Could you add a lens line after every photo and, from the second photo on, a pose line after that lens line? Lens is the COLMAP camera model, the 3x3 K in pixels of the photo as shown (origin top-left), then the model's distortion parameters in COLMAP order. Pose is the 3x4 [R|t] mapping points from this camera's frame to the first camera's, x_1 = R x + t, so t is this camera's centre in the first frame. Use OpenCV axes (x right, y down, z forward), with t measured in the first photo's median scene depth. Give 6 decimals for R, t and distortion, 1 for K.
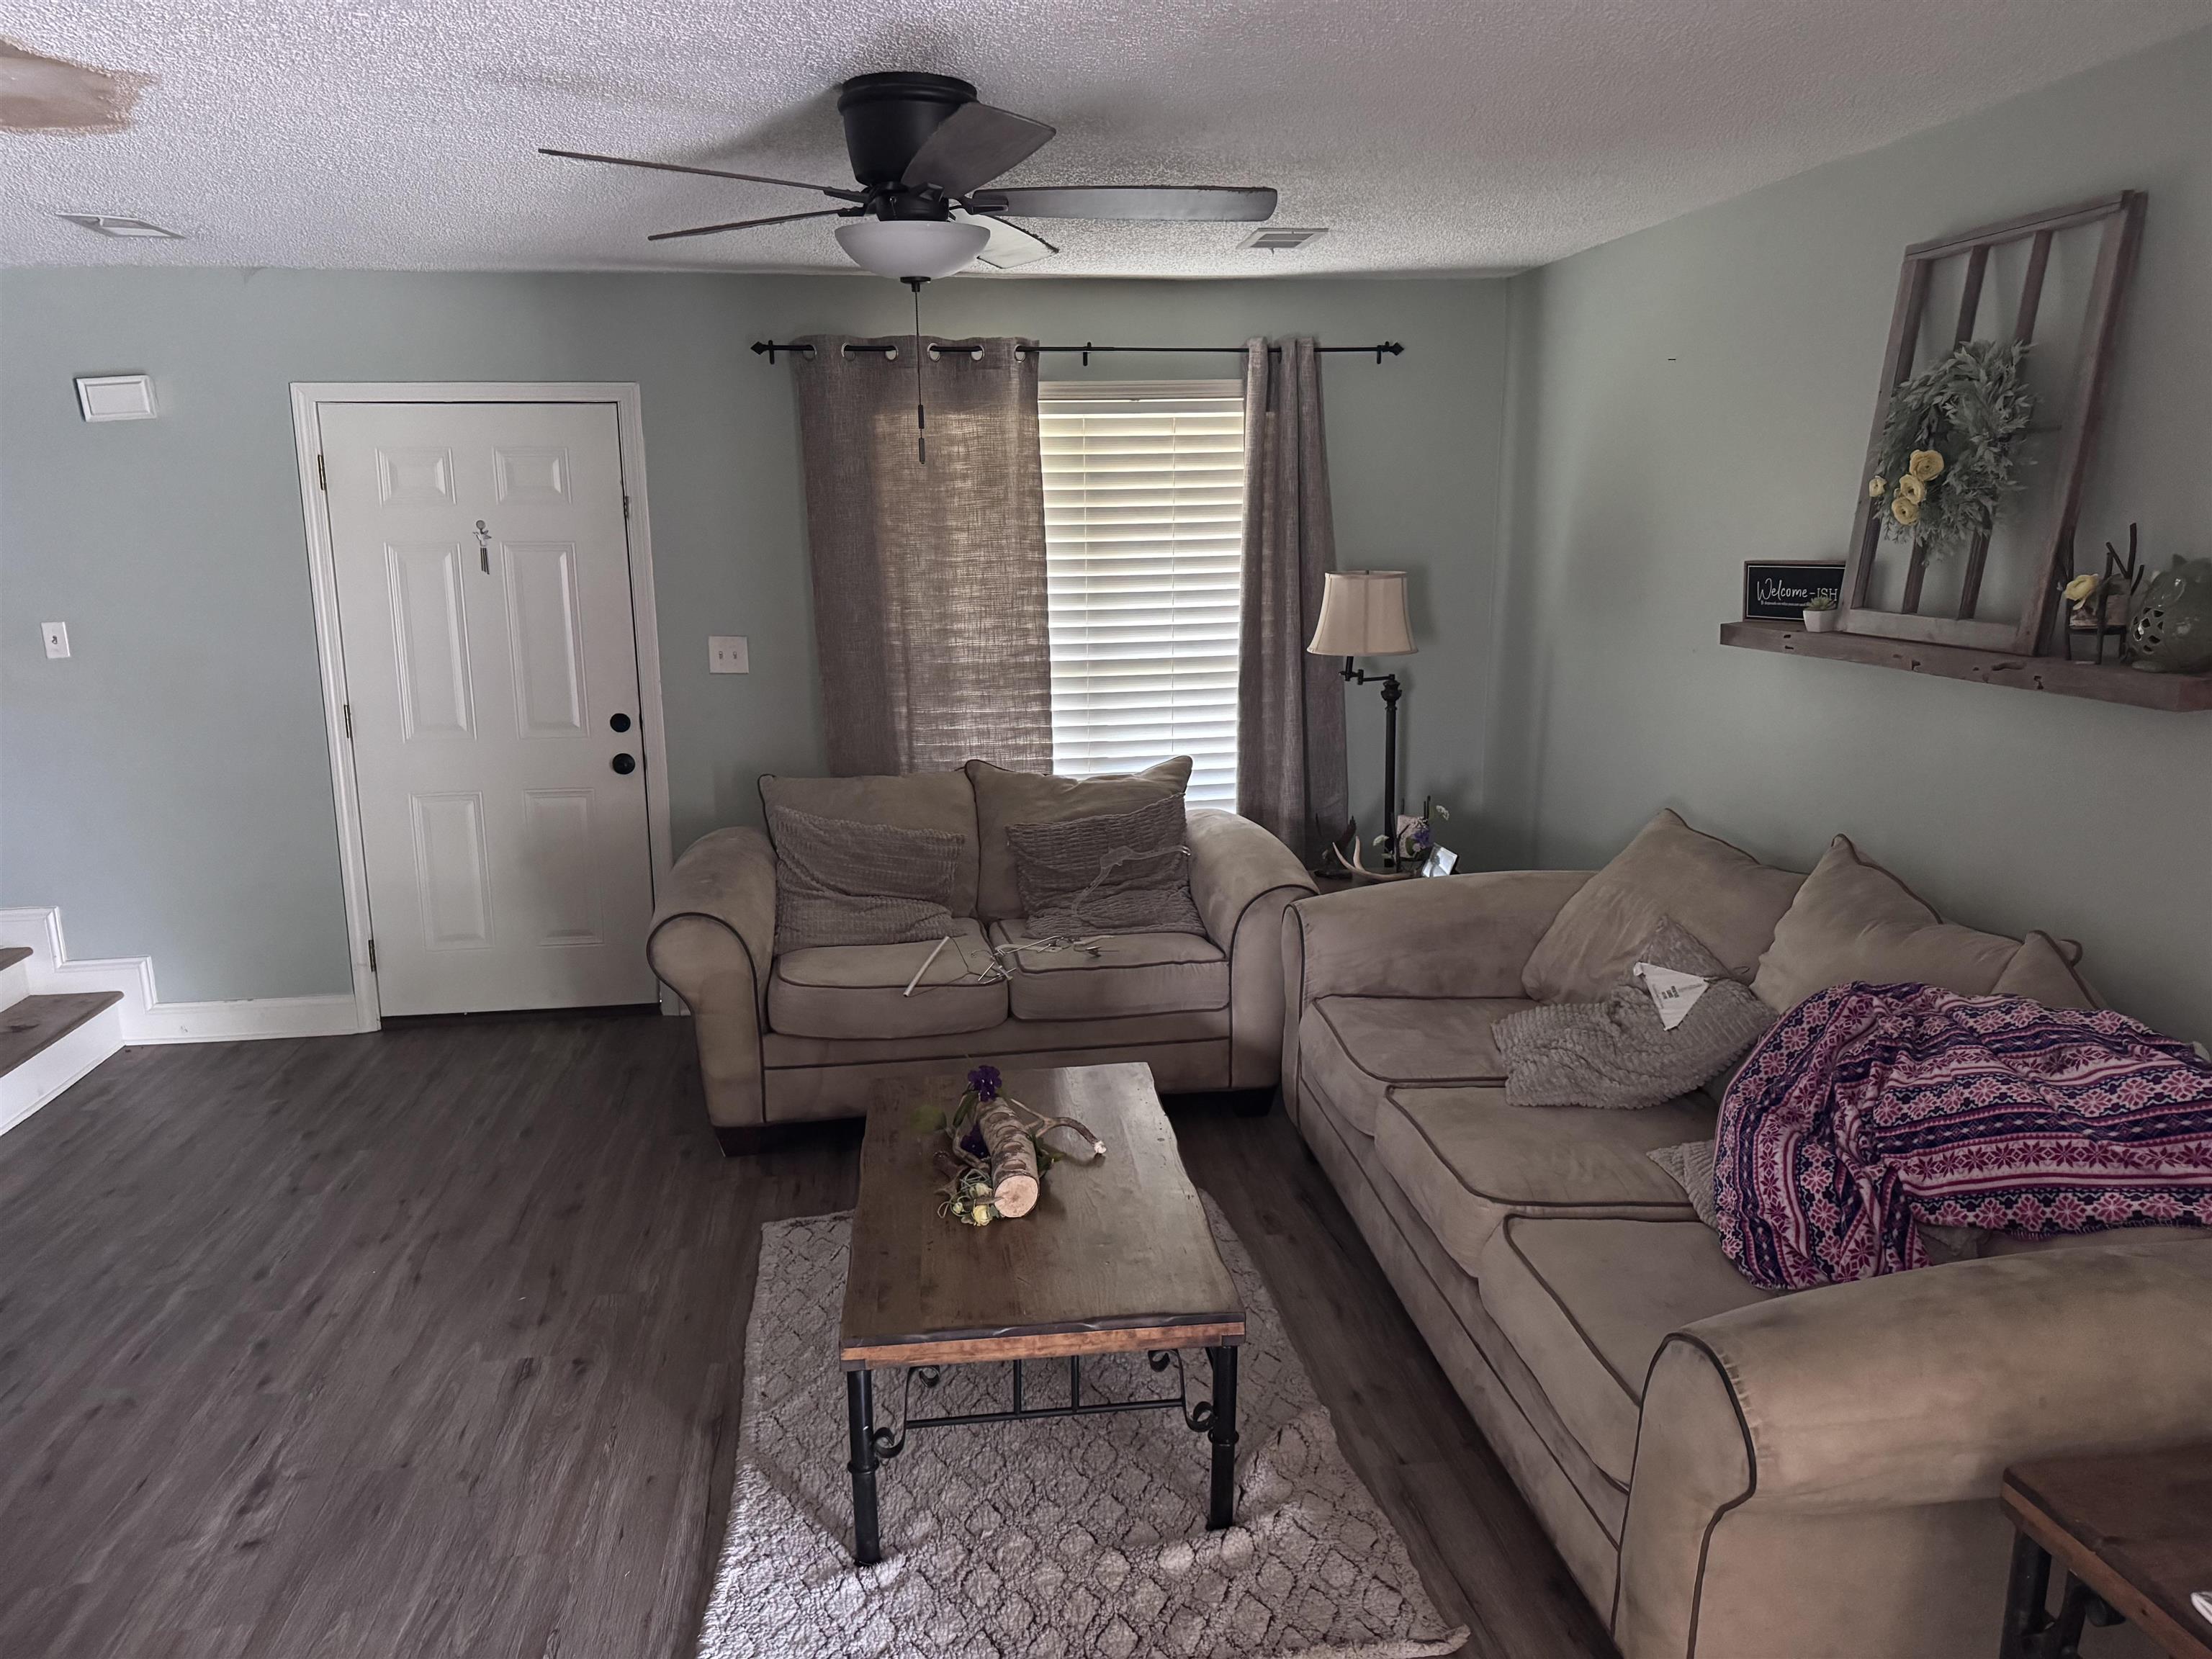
lens RADIAL K [[1535.8, 0, 1105.2], [0, 1535.8, 831.2], [0, 0, 1]] dist [0.082367, -0.101474]
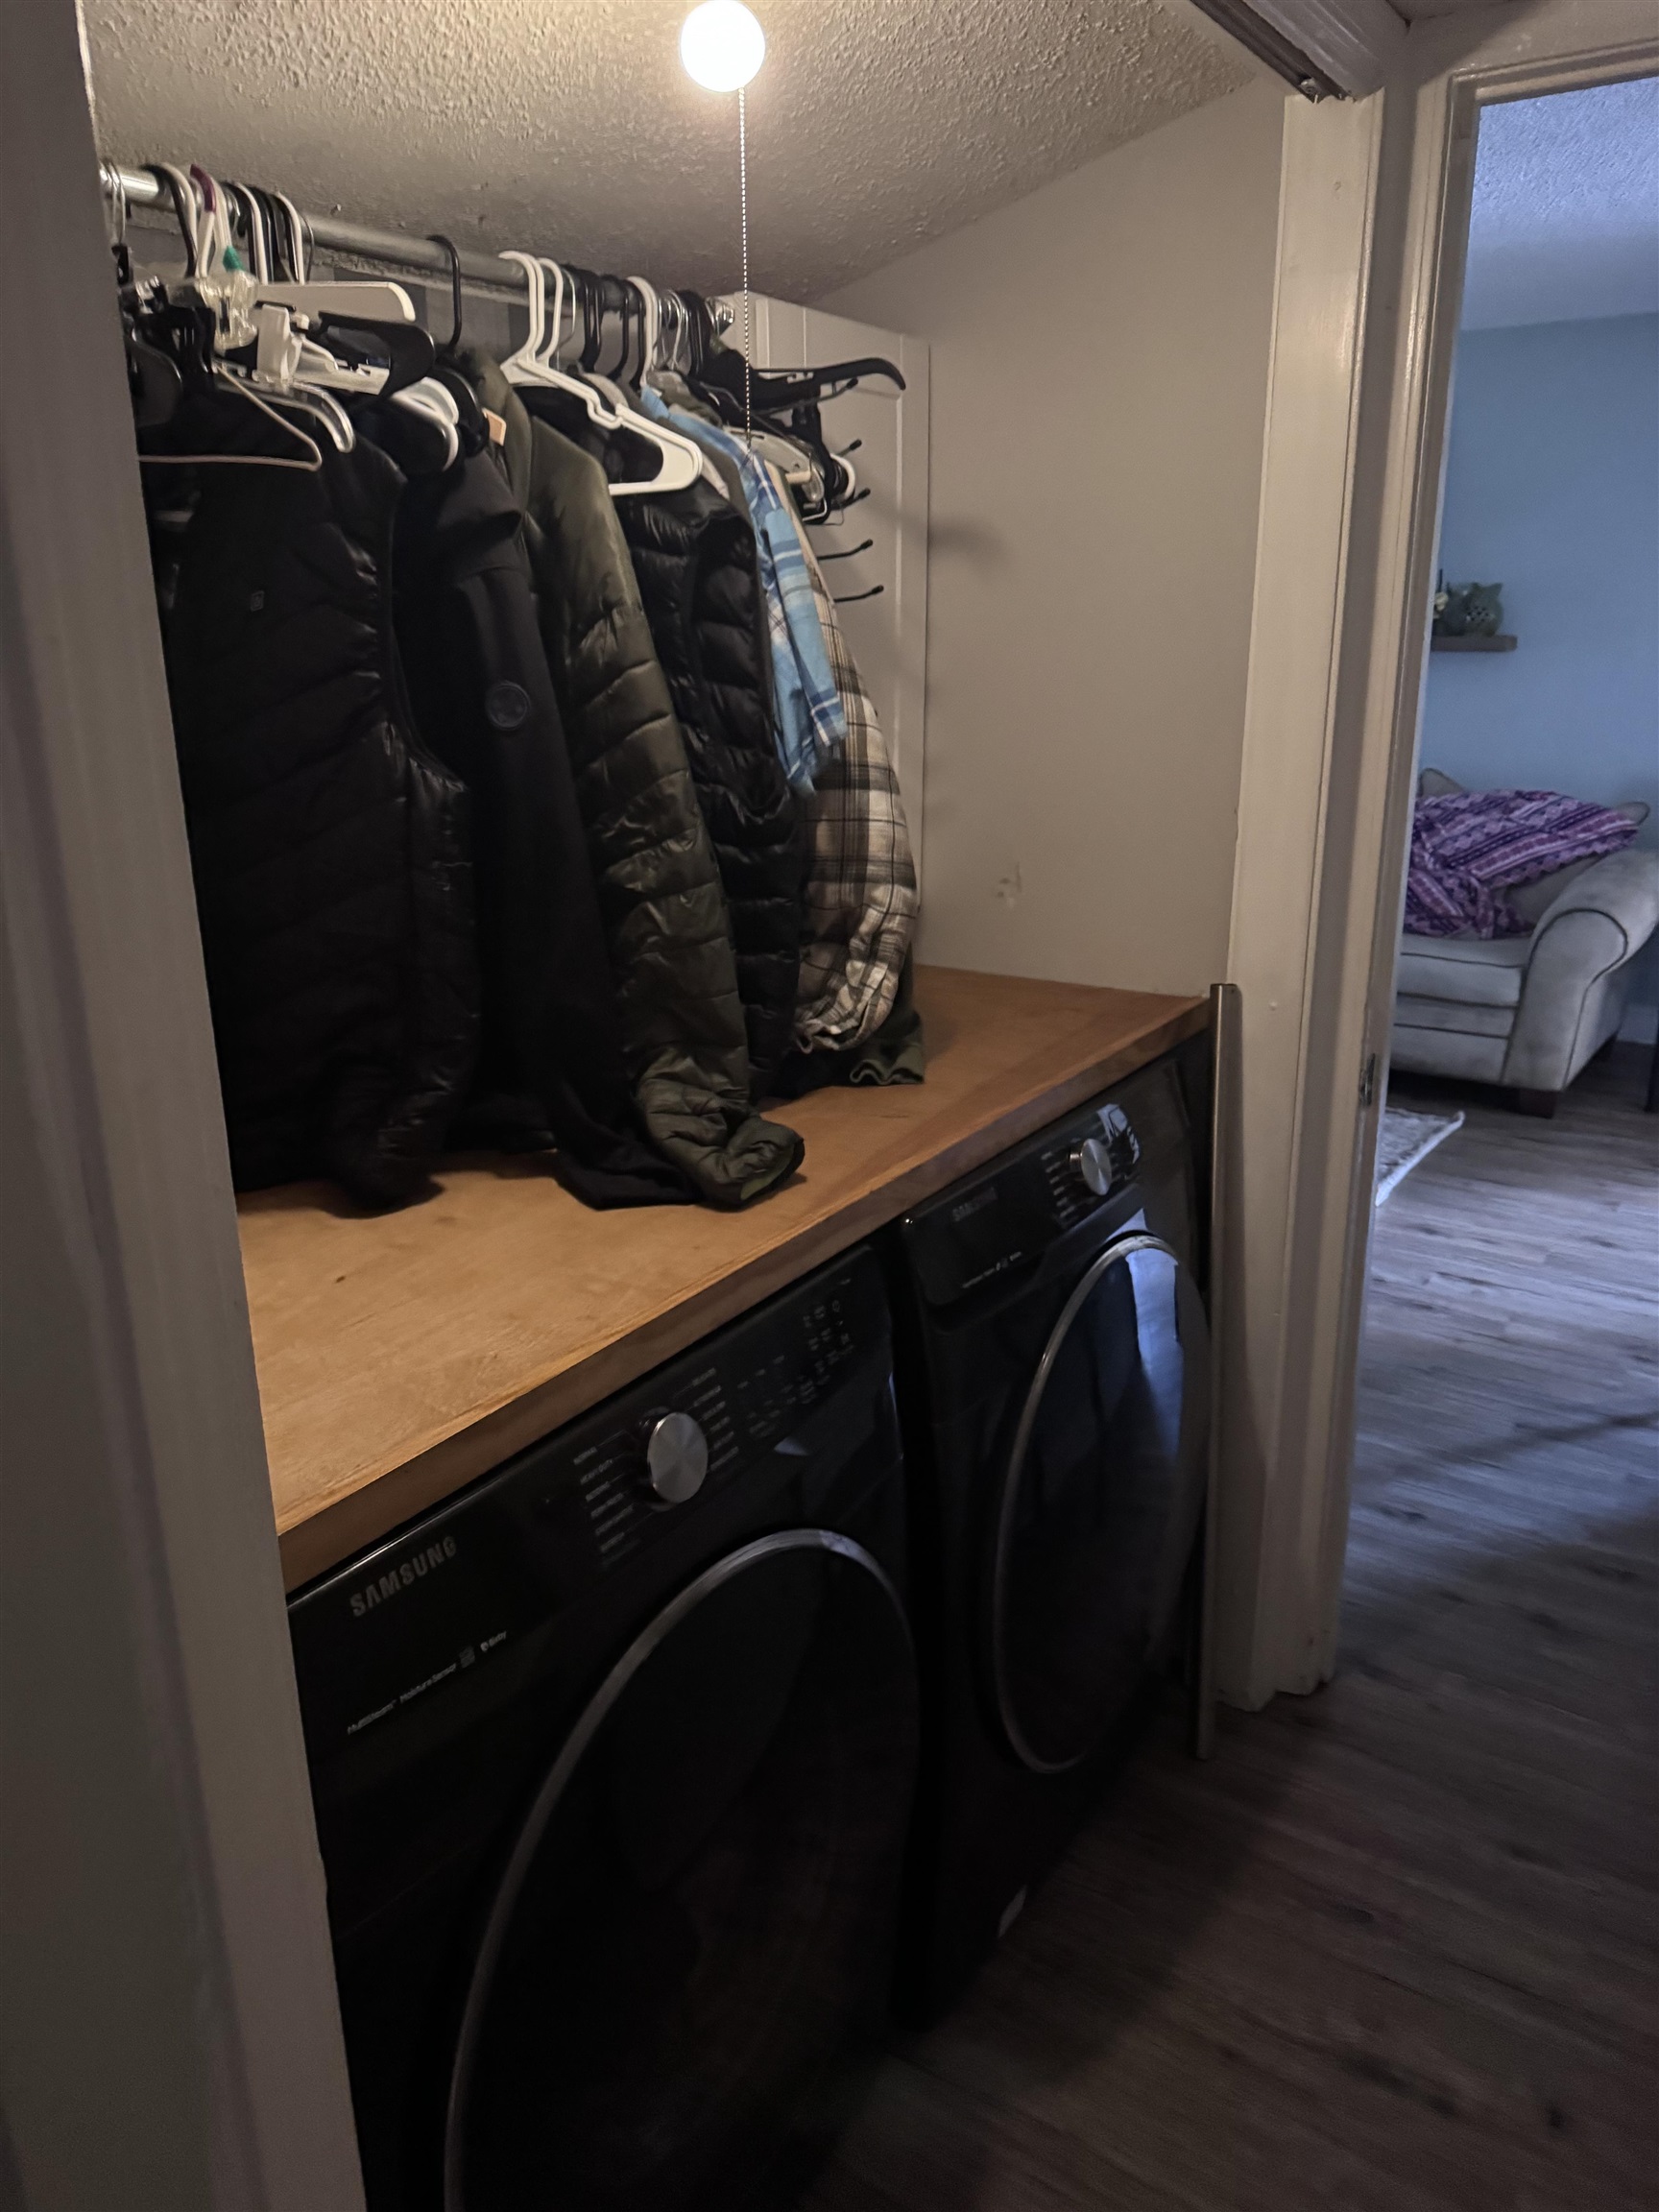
lens RADIAL K [[1535.8, 0, 829.8], [0, 1535.8, 1104.6], [0, 0, 1]] dist [0.082367, -0.101474]
pose [[0.649461, -0.223363, 0.726849, -1.823191], [0.142877, 0.974704, 0.171865, 0.037269], [-0.746851, -0.007770, 0.664946, 0.240624]]
